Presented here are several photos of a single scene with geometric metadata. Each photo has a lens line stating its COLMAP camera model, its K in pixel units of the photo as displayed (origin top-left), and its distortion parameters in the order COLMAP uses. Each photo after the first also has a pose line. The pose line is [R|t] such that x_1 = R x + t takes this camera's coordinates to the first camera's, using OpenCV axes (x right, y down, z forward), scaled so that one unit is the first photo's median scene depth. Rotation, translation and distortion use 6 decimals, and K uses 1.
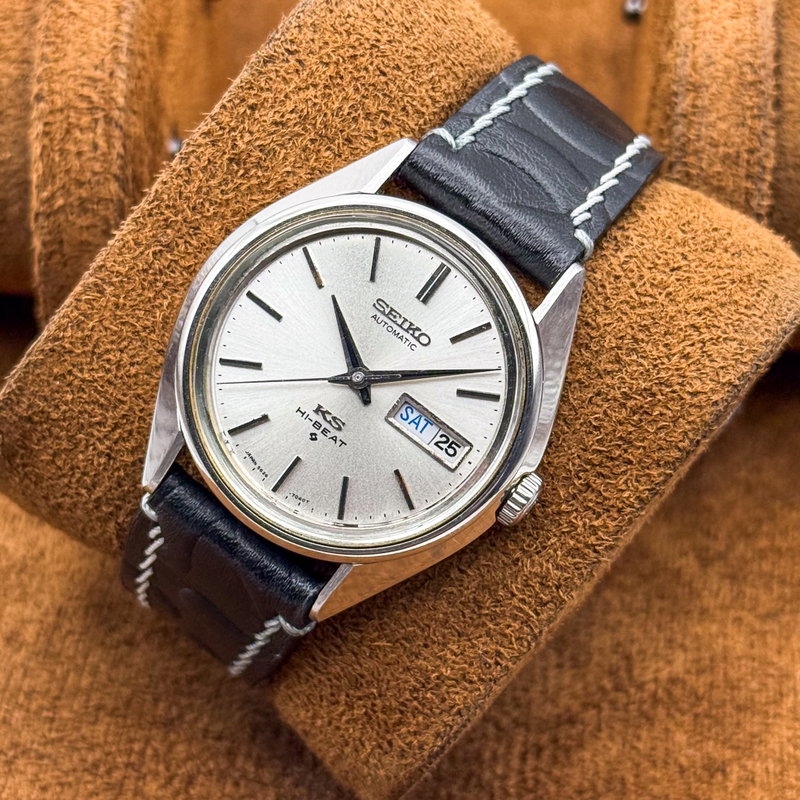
lens RADIAL K [[2071.3, 0, 396.9], [0, 2071.3, 403.1], [0, 0, 1]] dist [0.239859, 0.000000]
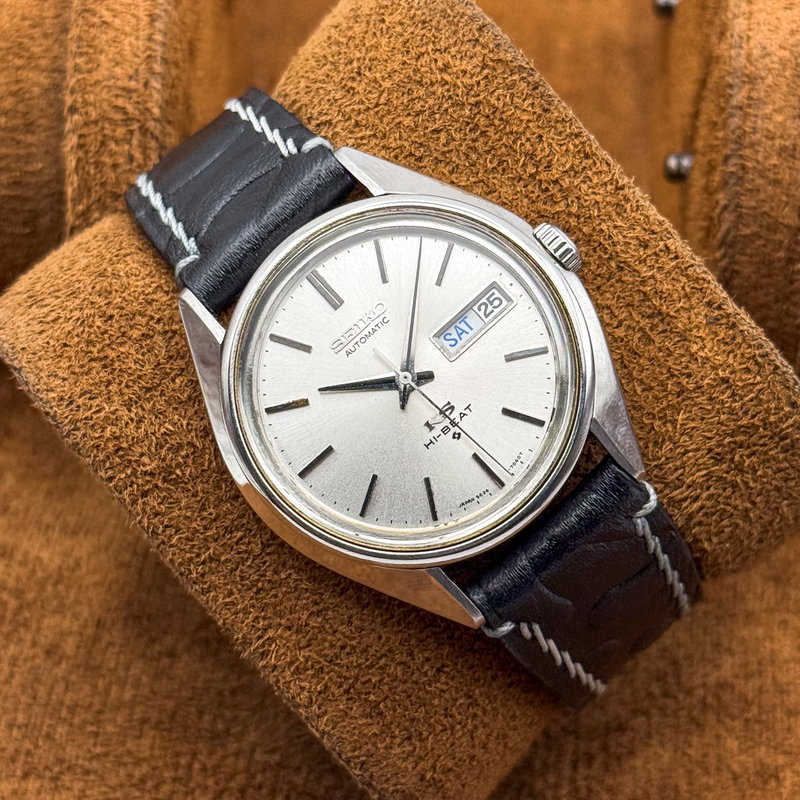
lens RADIAL K [[2071.3, 0, 392.4], [0, 2071.3, 404.2], [0, 0, 1]] dist [0.239859, 0.000000]
pose [[0.186266, -0.970405, 0.153682, -0.176149], [0.981882, 0.178314, -0.064124, 0.045114], [0.034822, 0.162842, 0.986037, 0.032942]]
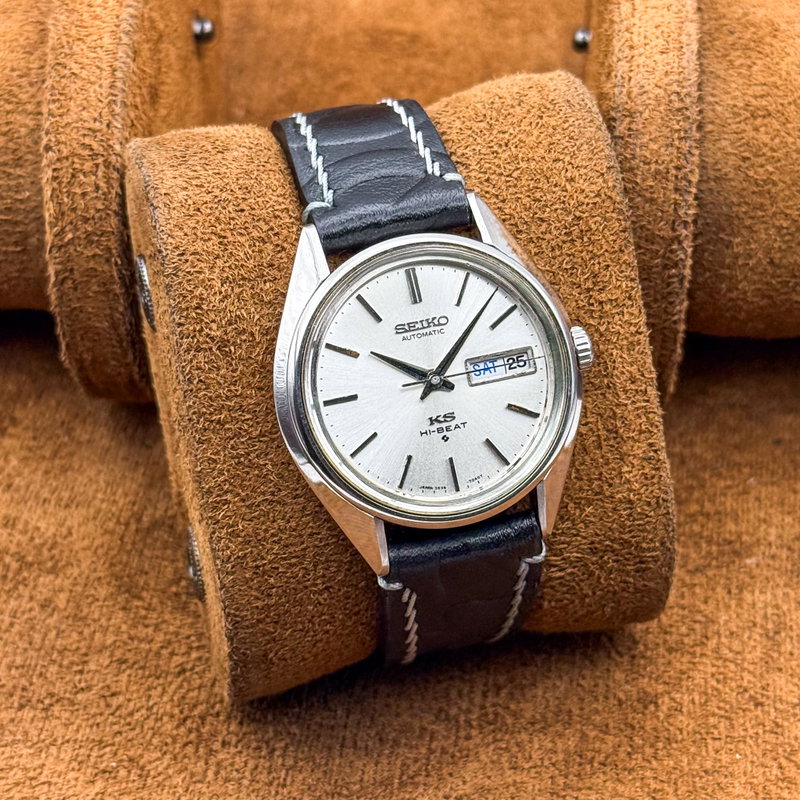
lens RADIAL K [[2071.3, 0, 383.3], [0, 2071.3, 390.5], [0, 0, 1]] dist [0.239859, 0.000000]
pose [[0.623669, -0.751077, 0.216611, -0.302407], [0.750595, 0.652787, 0.102354, -0.153360], [-0.218277, 0.098752, 0.970878, -0.197331]]
